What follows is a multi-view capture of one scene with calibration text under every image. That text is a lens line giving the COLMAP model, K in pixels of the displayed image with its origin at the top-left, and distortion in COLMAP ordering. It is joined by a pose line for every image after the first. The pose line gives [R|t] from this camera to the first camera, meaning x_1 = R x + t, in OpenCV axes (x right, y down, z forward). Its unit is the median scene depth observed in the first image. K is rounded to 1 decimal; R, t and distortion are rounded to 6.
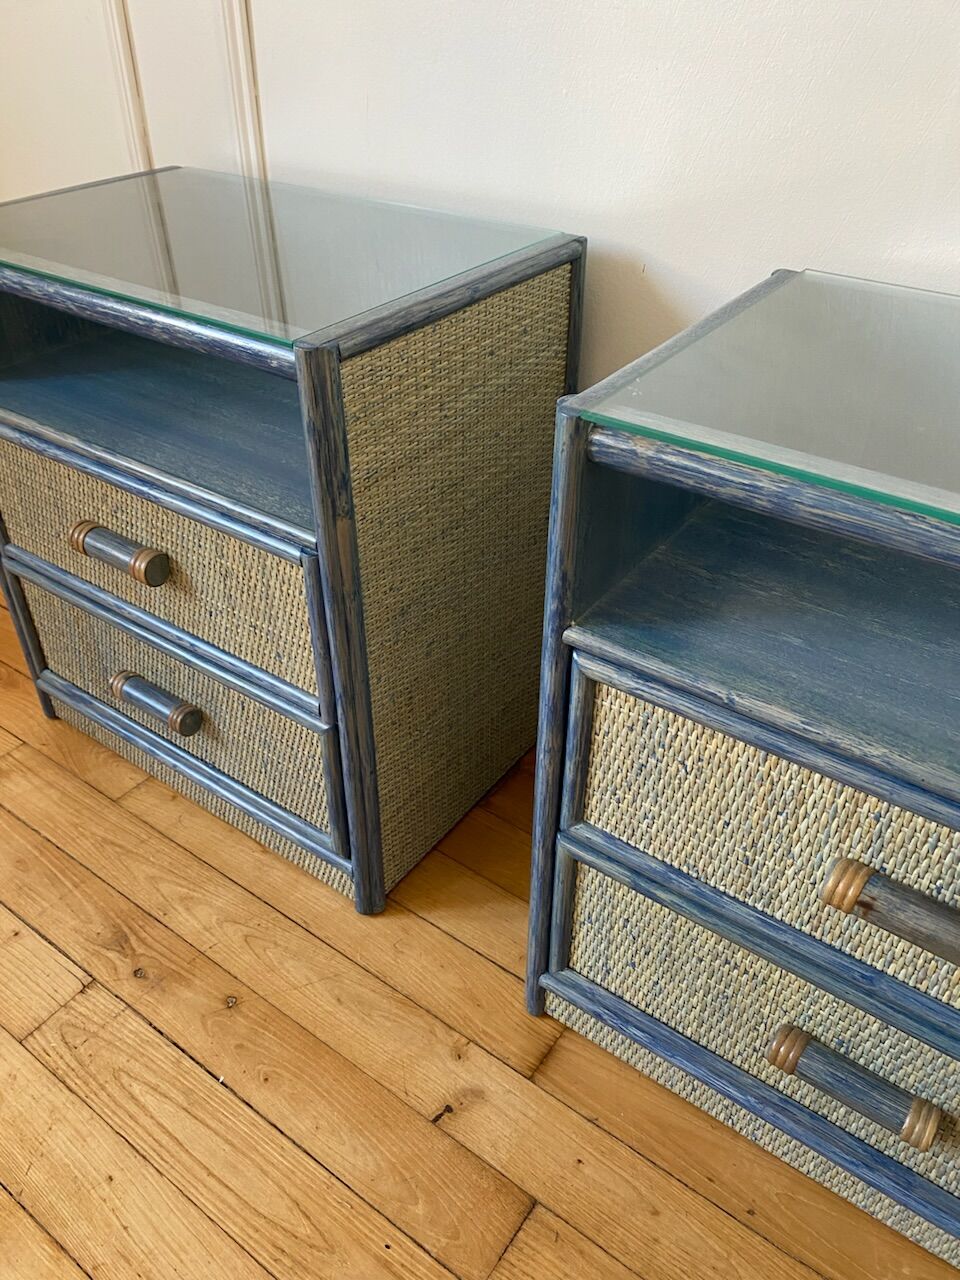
lens RADIAL K [[978.7, 0, 474.8], [0, 978.7, 639.4], [0, 0, 1]] dist [0.020516, -0.019634]
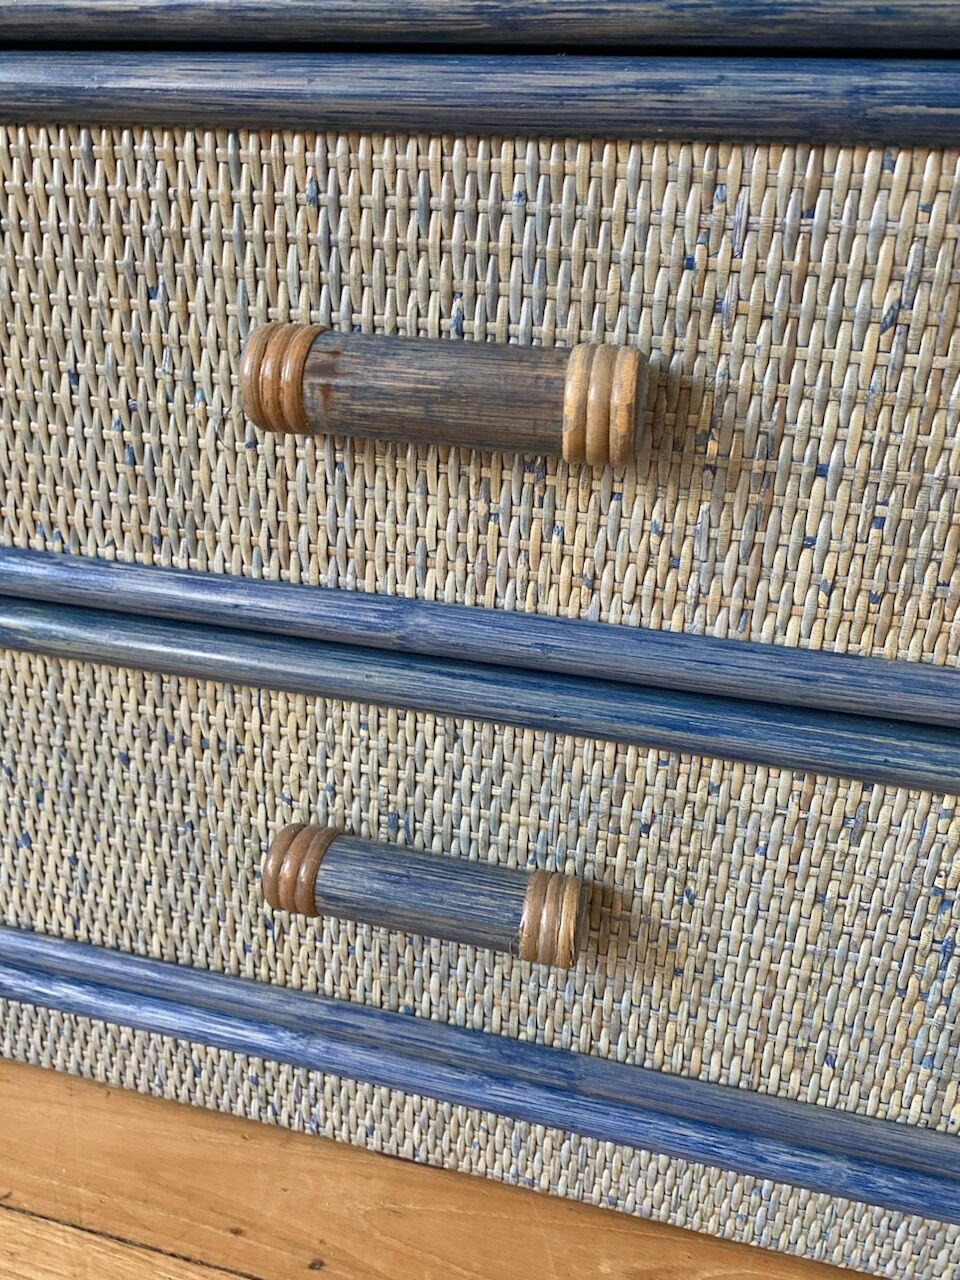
lens RADIAL K [[978.7, 0, 473.4], [0, 978.7, 619.1], [0, 0, 1]] dist [0.020516, -0.019634]
pose [[0.925185, -0.121748, 0.359459, 0.214586], [0.192642, 0.966710, -0.168405, 0.363578], [-0.326990, 0.225052, 0.917839, 0.436939]]
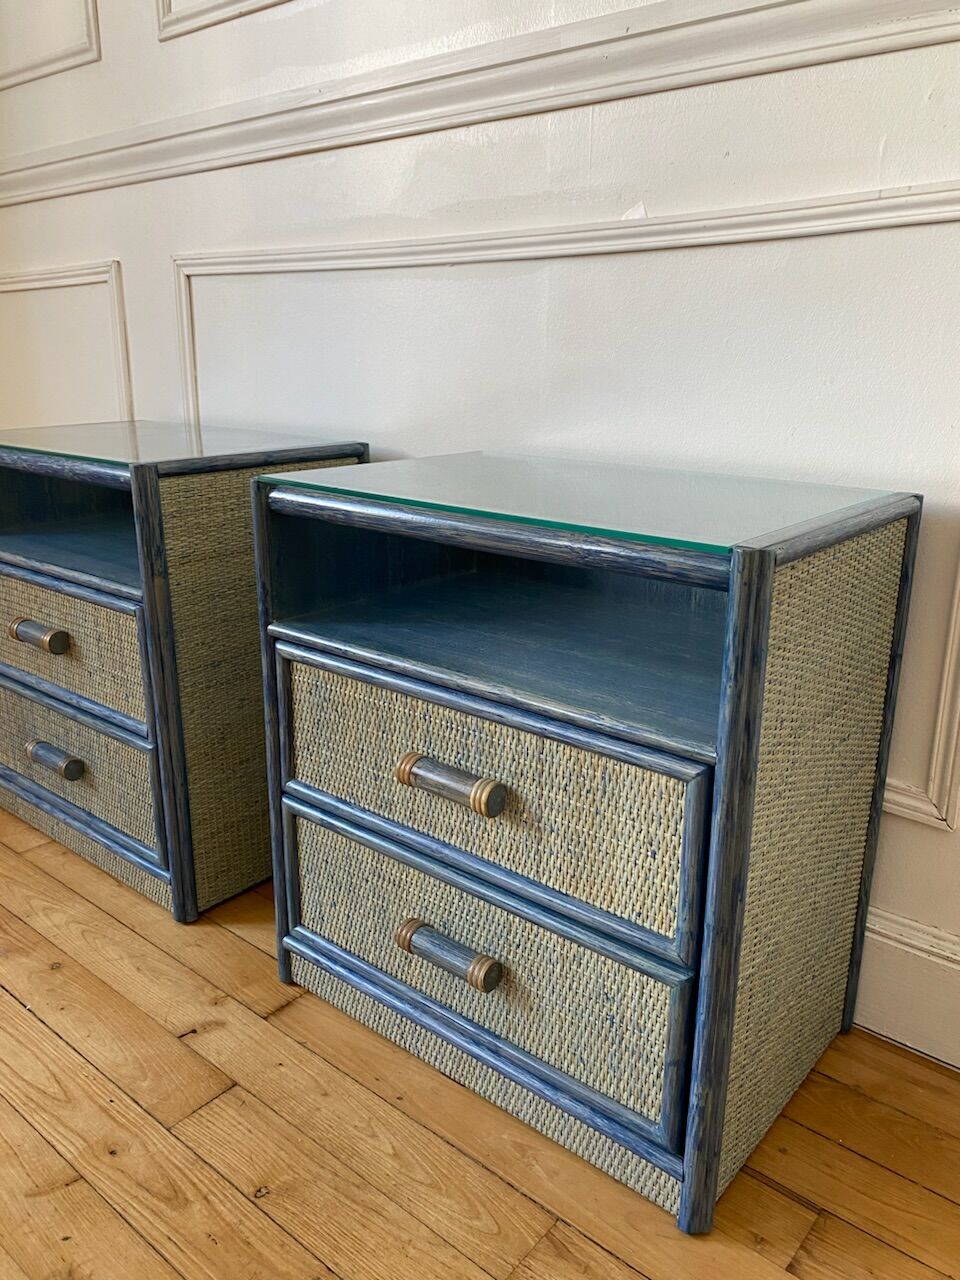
lens RADIAL K [[978.7, 0, 485.9], [0, 978.7, 638.6], [0, 0, 1]] dist [0.020516, -0.019634]
pose [[0.997945, 0.024830, -0.059074, 0.453947], [-0.042986, 0.943081, -0.329774, 0.436588], [0.047523, 0.331635, 0.942210, -0.391959]]
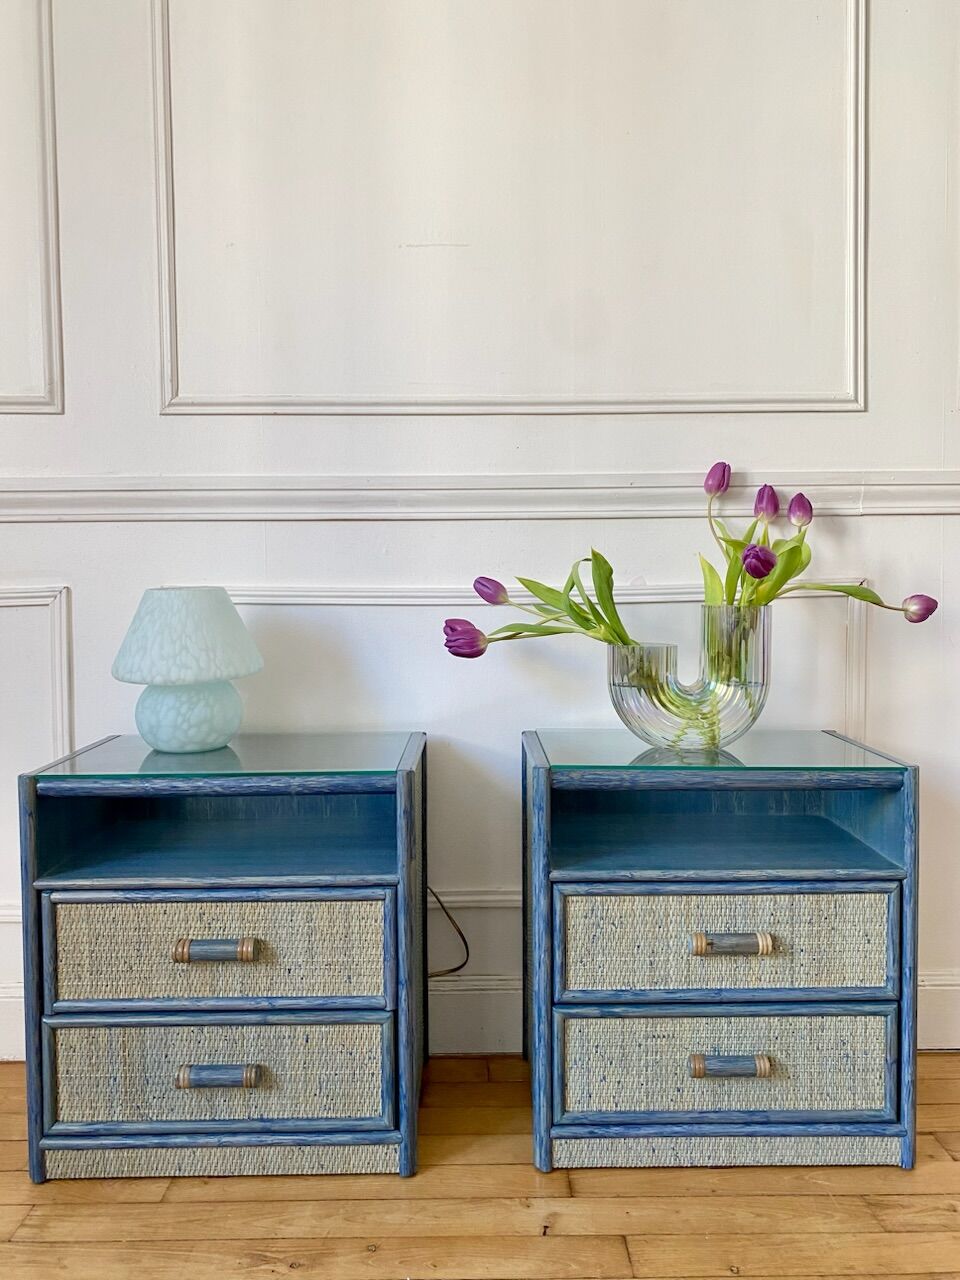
lens RADIAL K [[978.7, 0, 486.6], [0, 978.7, 625.1], [0, 0, 1]] dist [0.020516, -0.019634]
pose [[0.803548, -0.031170, 0.594423, -1.091941], [0.354334, 0.827465, -0.435603, 0.363228], [-0.478286, 0.560652, 0.675952, -0.598599]]
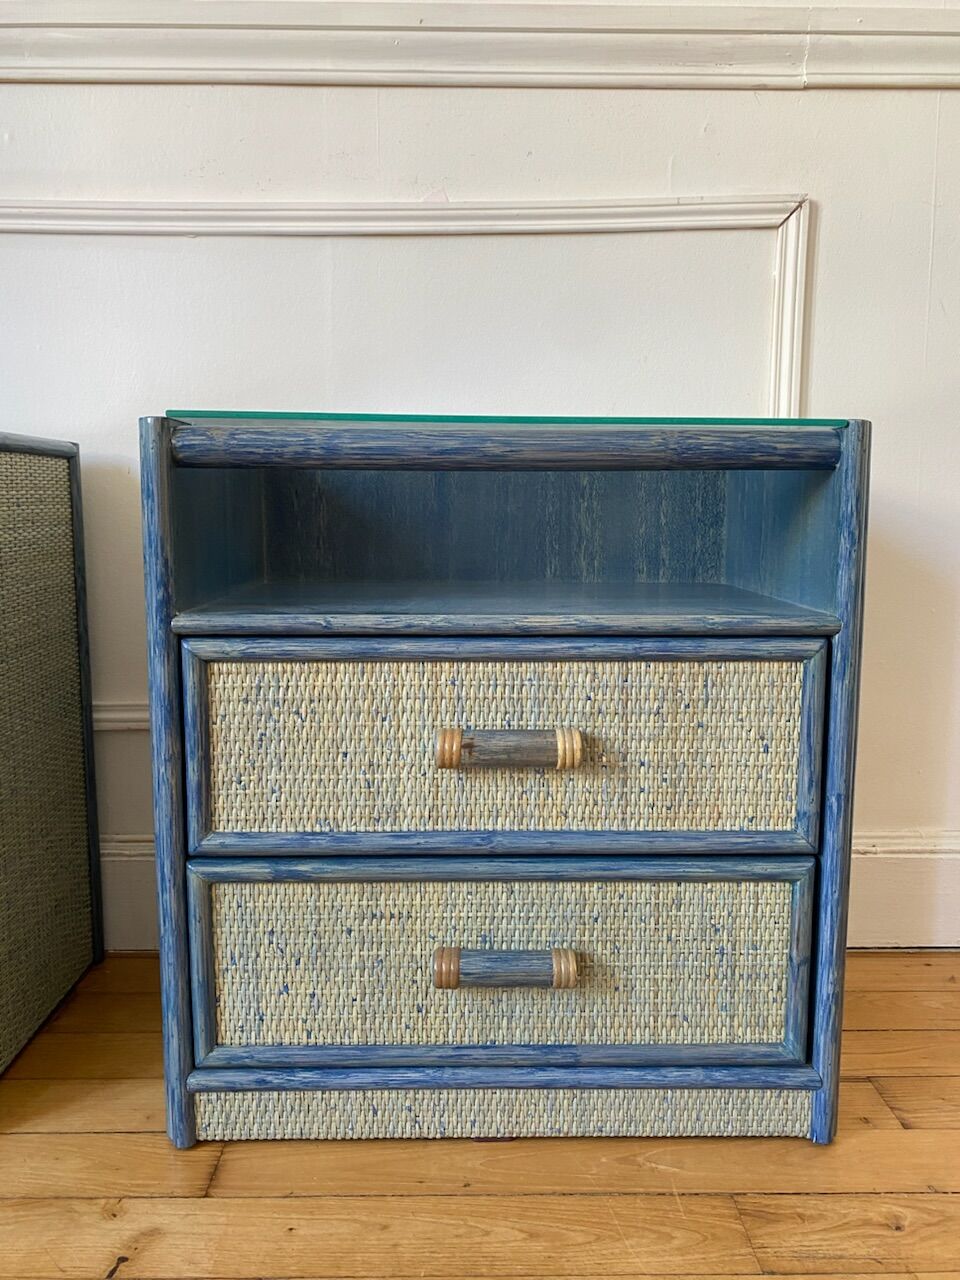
lens RADIAL K [[978.7, 0, 481.2], [0, 978.7, 633.9], [0, 0, 1]] dist [0.020516, -0.019634]
pose [[0.801972, -0.075339, 0.592591, -0.255408], [0.349485, 0.863697, -0.363163, 0.467866], [-0.484459, 0.498348, 0.718991, -0.000235]]
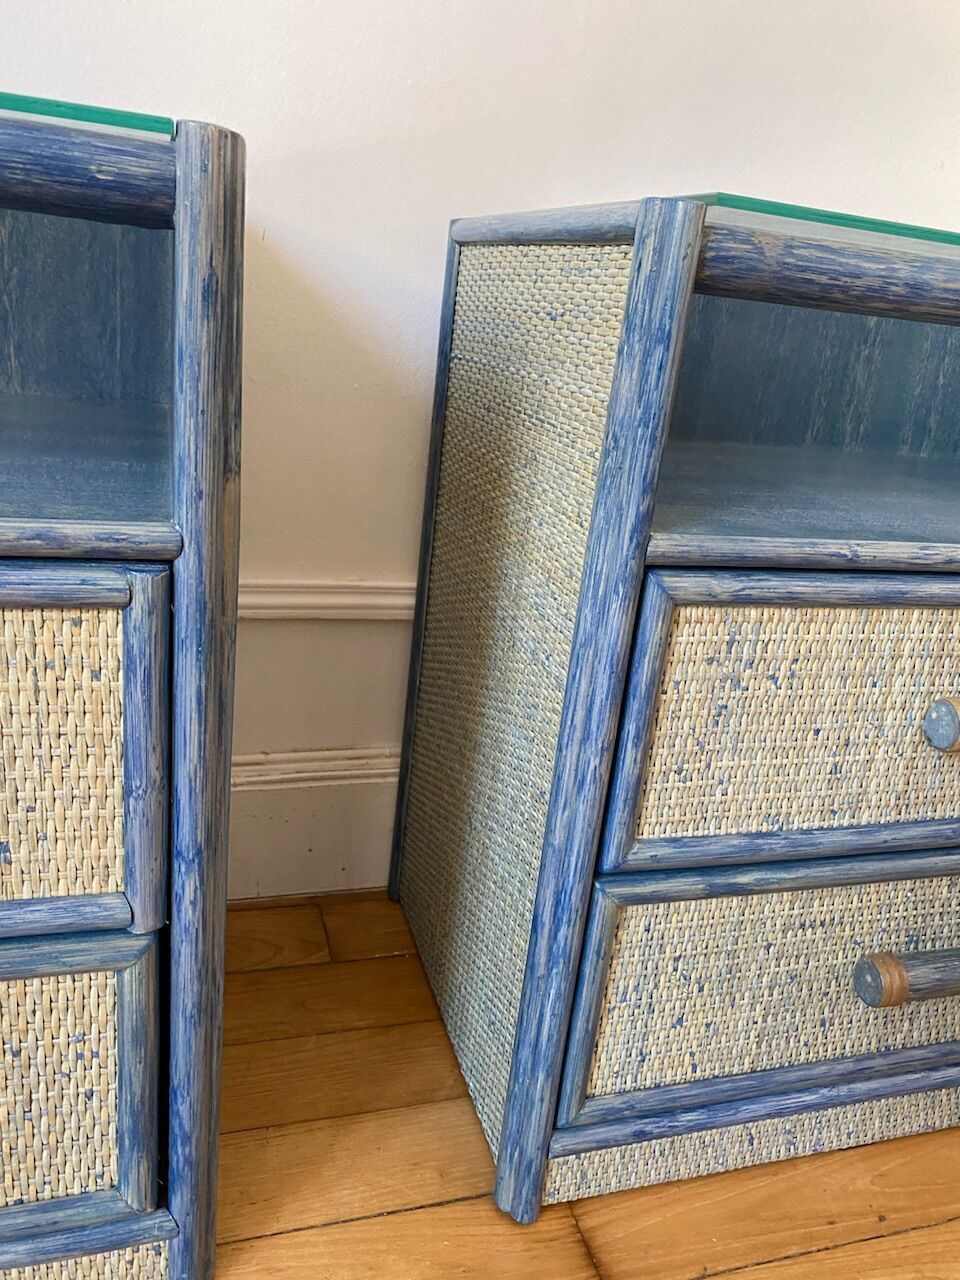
lens RADIAL K [[978.7, 0, 486.5], [0, 978.7, 623.4], [0, 0, 1]] dist [0.020516, -0.019634]
pose [[0.601009, -0.197140, 0.774547, -0.470677], [0.377698, 0.924119, -0.057864, 0.036379], [-0.704367, 0.327322, 0.629864, 0.545607]]
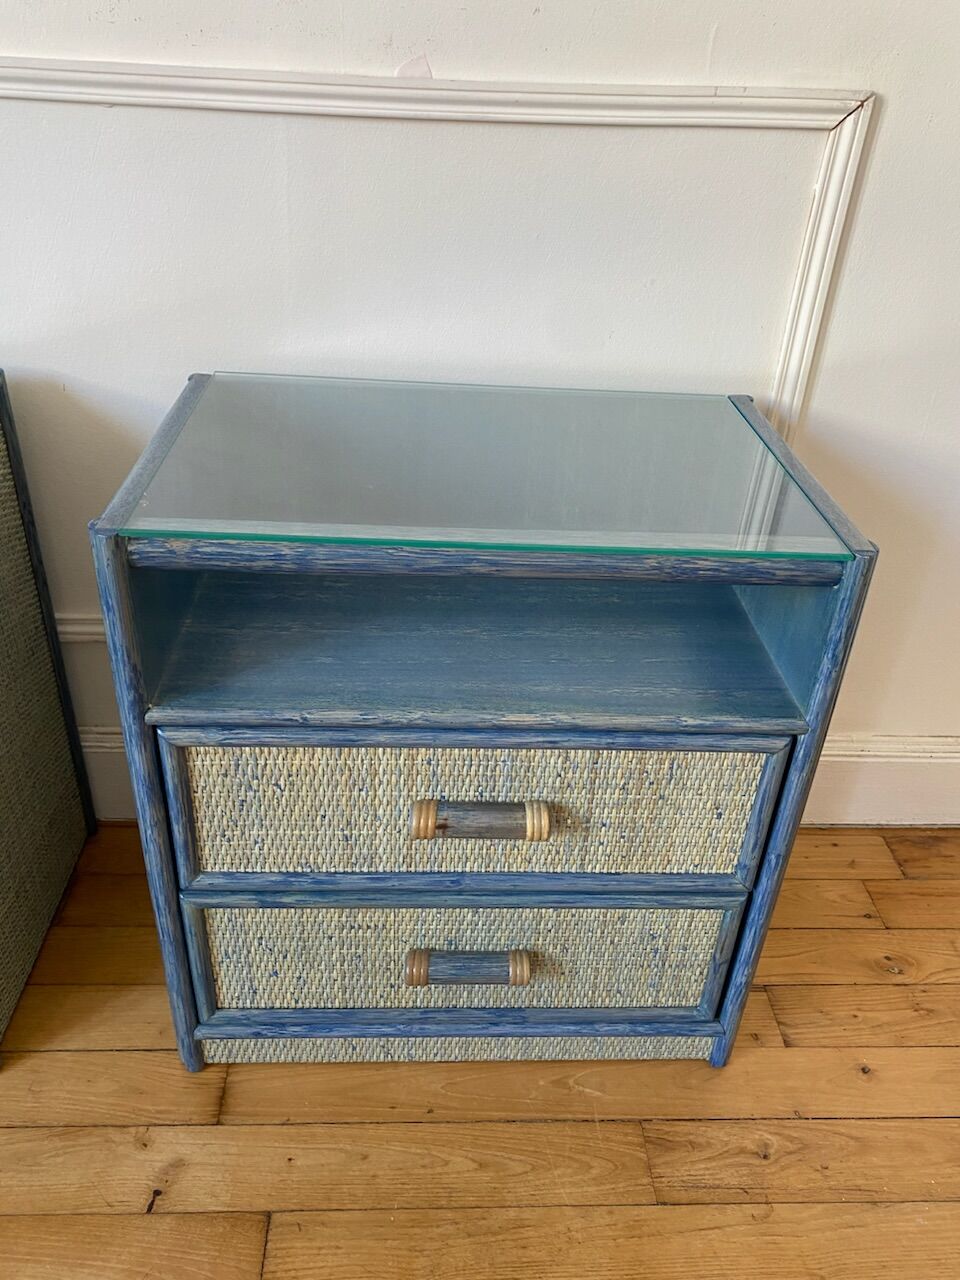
lens RADIAL K [[978.7, 0, 483.9], [0, 978.7, 631.3], [0, 0, 1]] dist [0.020516, -0.019634]
pose [[0.780917, -0.292521, 0.551907, -0.171083], [0.322379, 0.945540, 0.045005, -0.020840], [-0.535015, 0.142778, 0.832691, -0.148802]]
